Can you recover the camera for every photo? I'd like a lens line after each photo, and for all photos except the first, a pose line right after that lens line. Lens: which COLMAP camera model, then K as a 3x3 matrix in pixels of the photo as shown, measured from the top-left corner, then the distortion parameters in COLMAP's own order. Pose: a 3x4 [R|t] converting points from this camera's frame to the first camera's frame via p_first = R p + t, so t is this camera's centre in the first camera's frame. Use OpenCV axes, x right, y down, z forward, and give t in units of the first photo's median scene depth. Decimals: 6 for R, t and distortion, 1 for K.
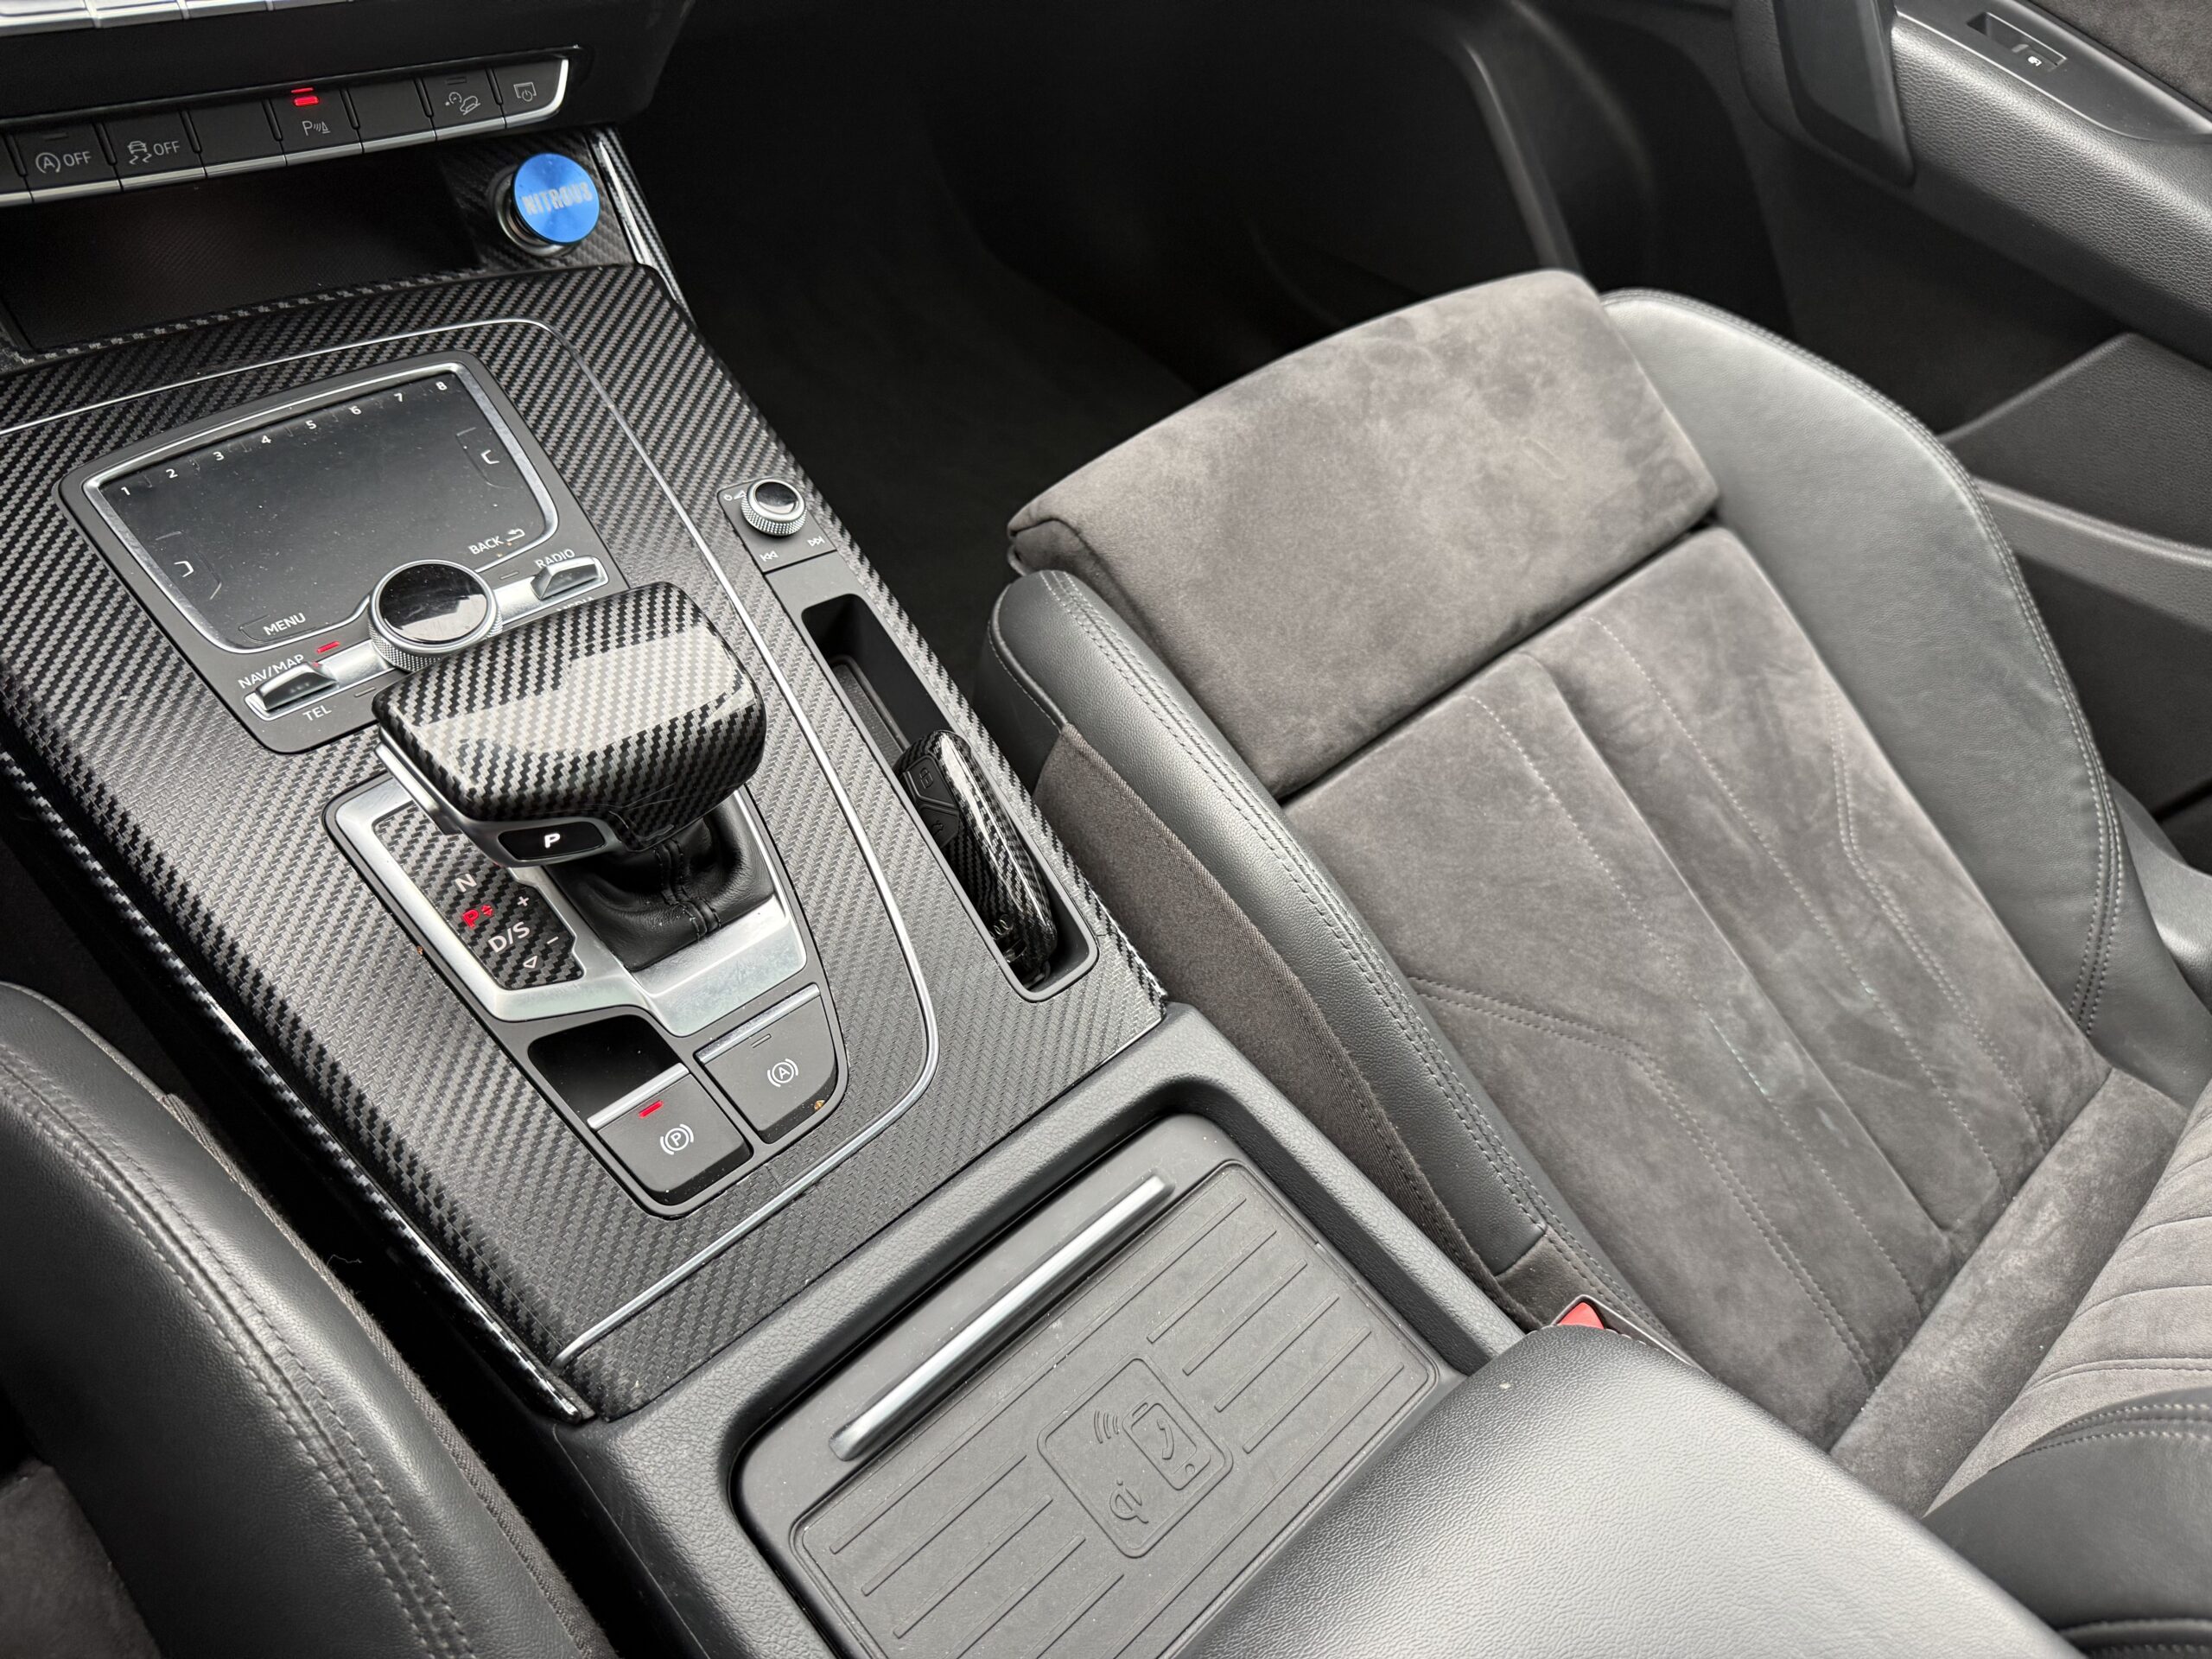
lens RADIAL K [[1566.9, 0, 1063.0], [0, 1566.9, 828.0], [0, 0, 1]] dist [-0.008449, -0.014075]
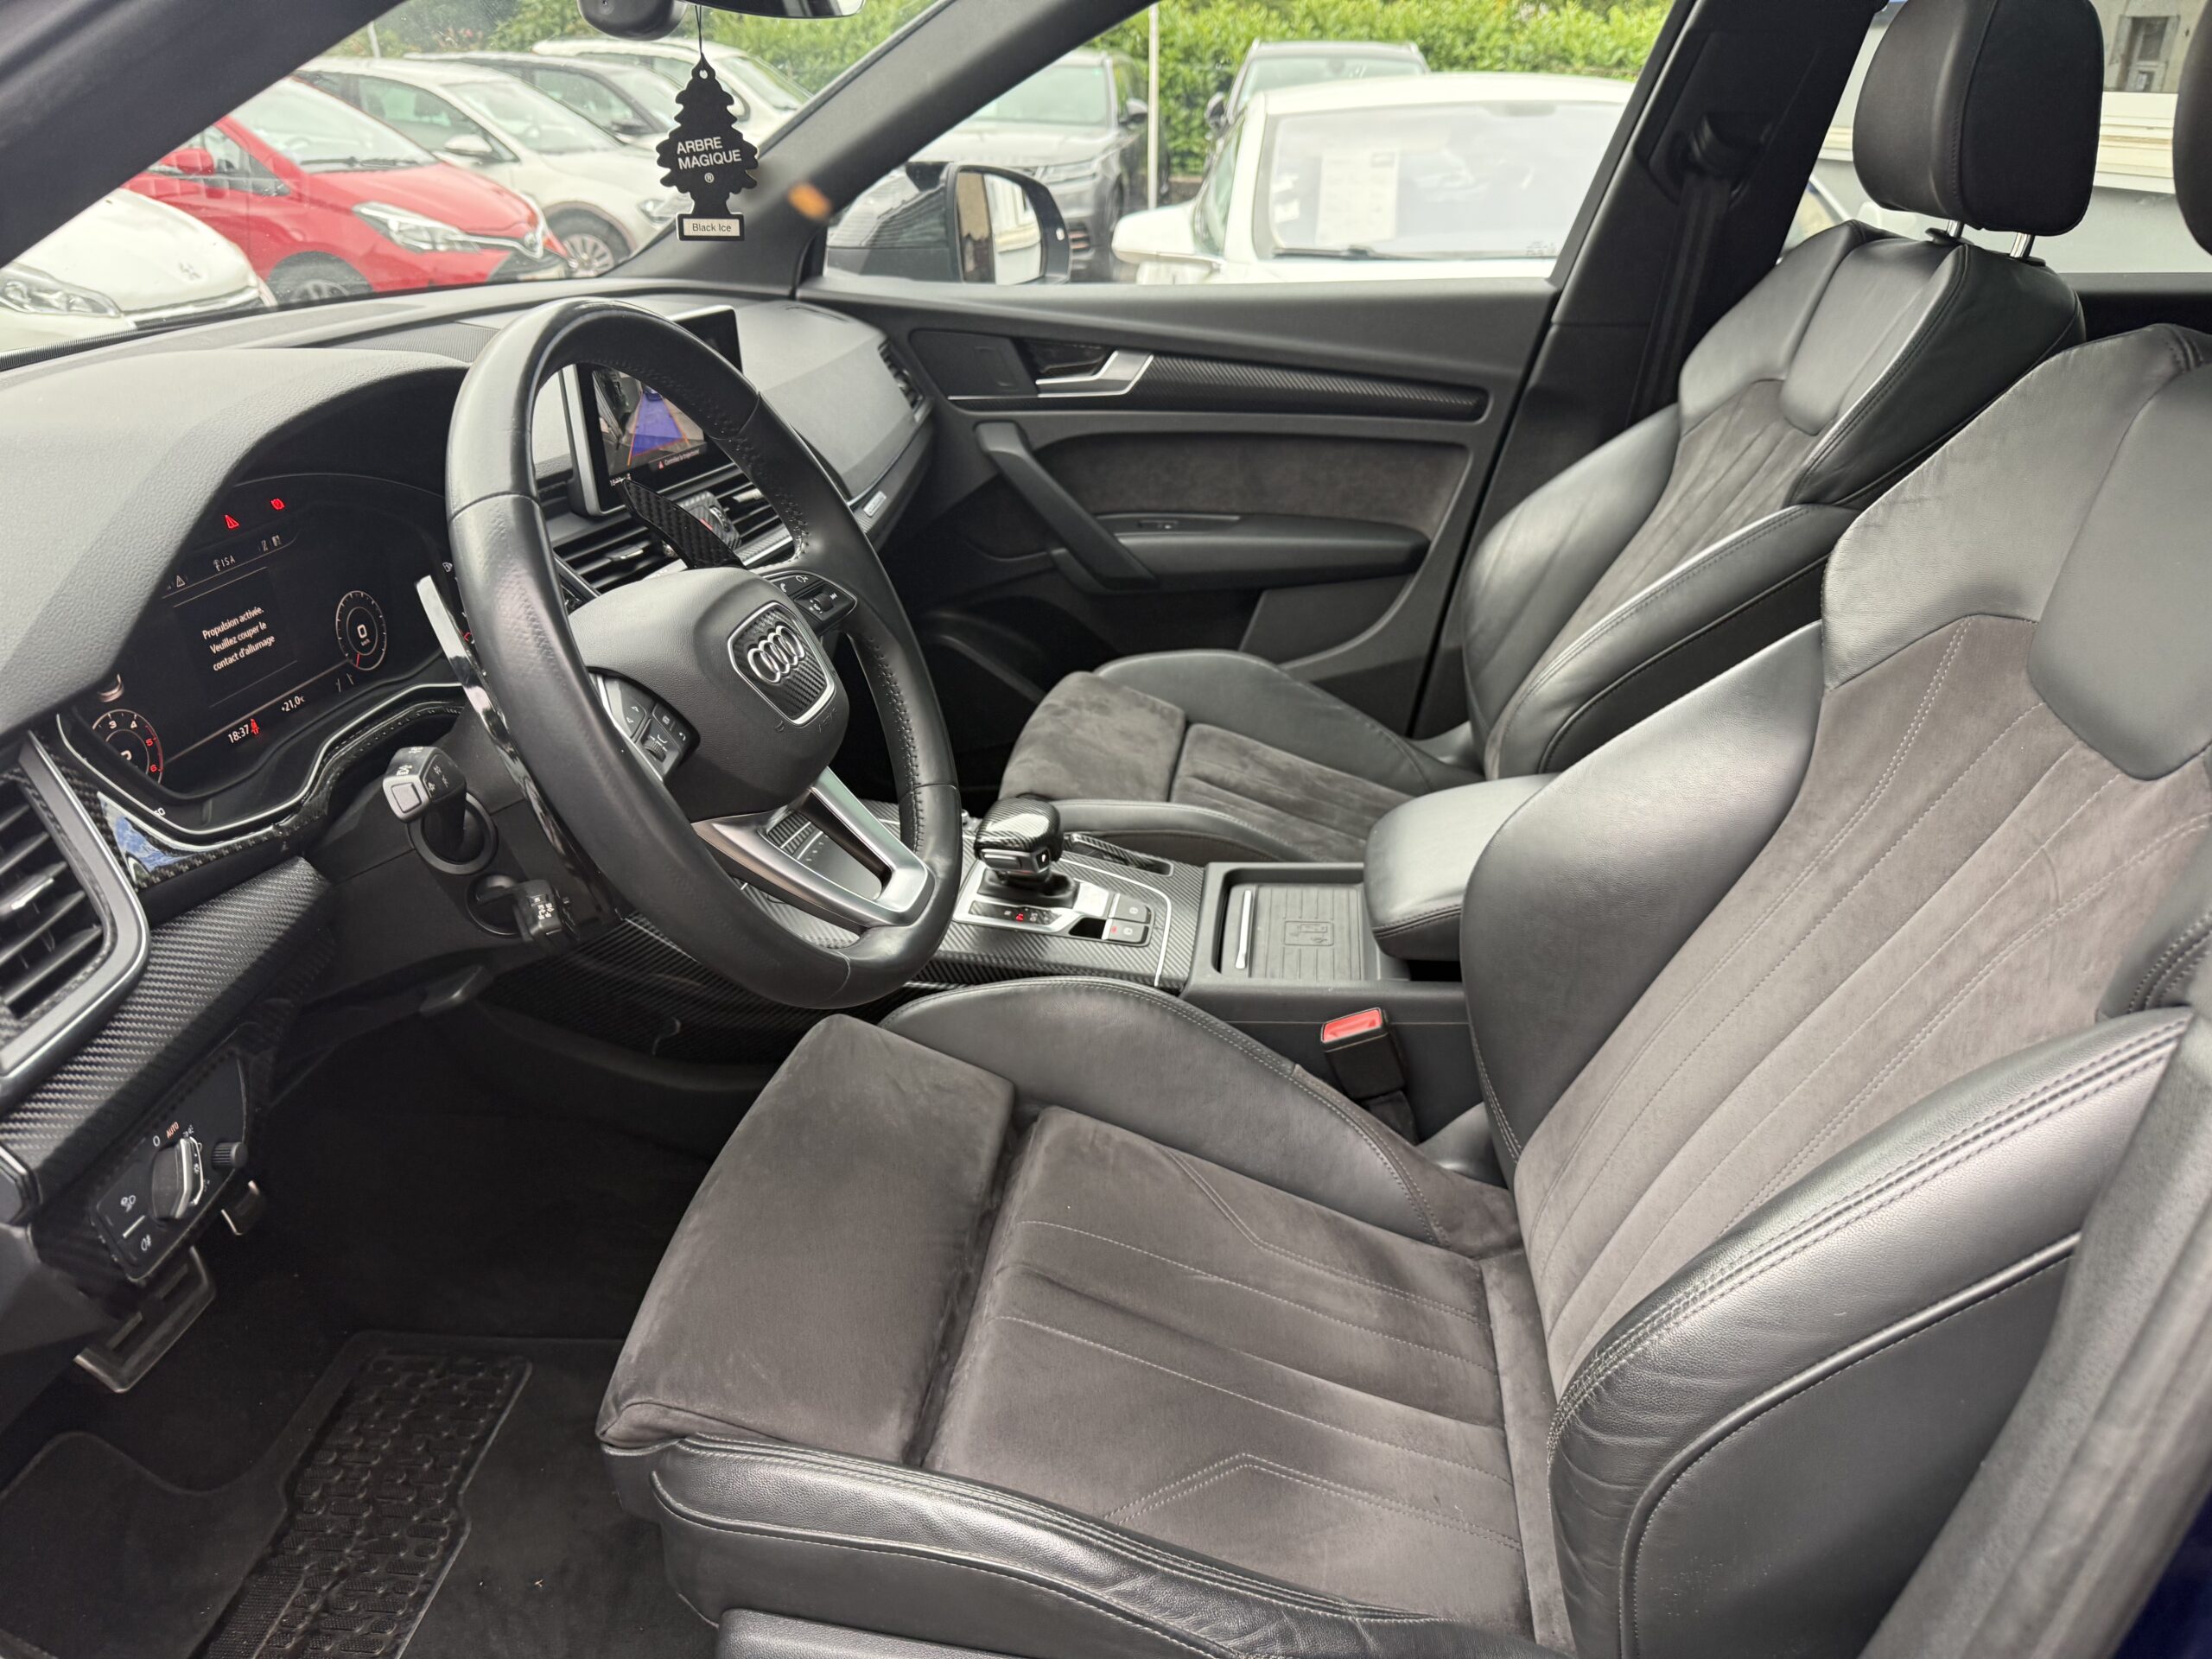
lens RADIAL K [[1565.7, 0, 1106.0], [0, 1565.7, 829.5], [0, 0, 1]] dist [0.014125, -0.023638]
pose [[0.737855, -0.456765, 0.496926, -0.943609], [0.624726, 0.740876, -0.246619, 0.434205], [-0.255513, 0.492412, 0.832012, -0.850455]]
